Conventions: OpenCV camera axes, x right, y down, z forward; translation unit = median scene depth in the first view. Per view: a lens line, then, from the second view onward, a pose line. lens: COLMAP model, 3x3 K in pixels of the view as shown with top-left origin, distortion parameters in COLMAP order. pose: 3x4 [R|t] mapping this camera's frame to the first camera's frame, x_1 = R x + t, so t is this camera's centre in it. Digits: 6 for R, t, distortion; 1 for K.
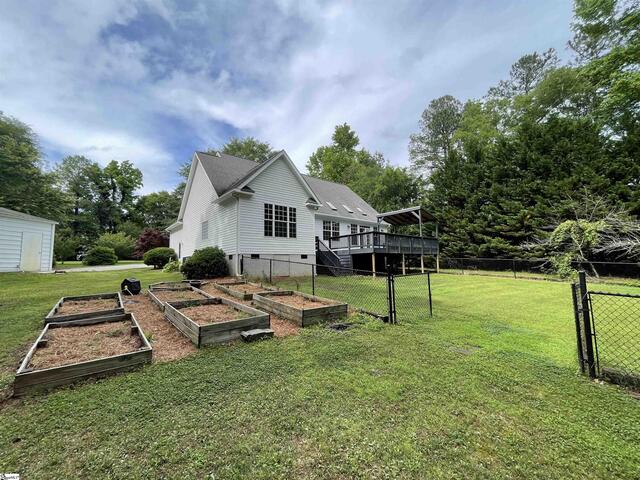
lens RADIAL K [[259.5, 0, 317.9], [0, 259.5, 240.4], [0, 0, 1]] dist [-0.000529, 0.000164]
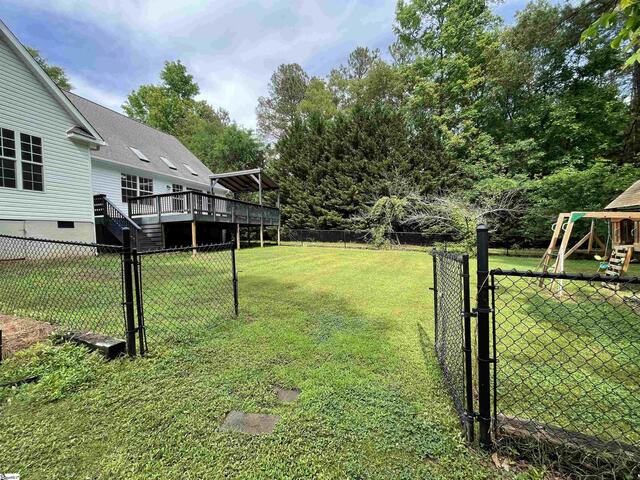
lens RADIAL K [[259.5, 0, 320.2], [0, 259.5, 240.4], [0, 0, 1]] dist [-0.000529, 0.000164]
pose [[0.847888, -0.017665, 0.529882, 0.097442], [-0.034087, 0.995560, 0.087735, 0.020480], [-0.529079, -0.092451, 0.843521, 0.139252]]
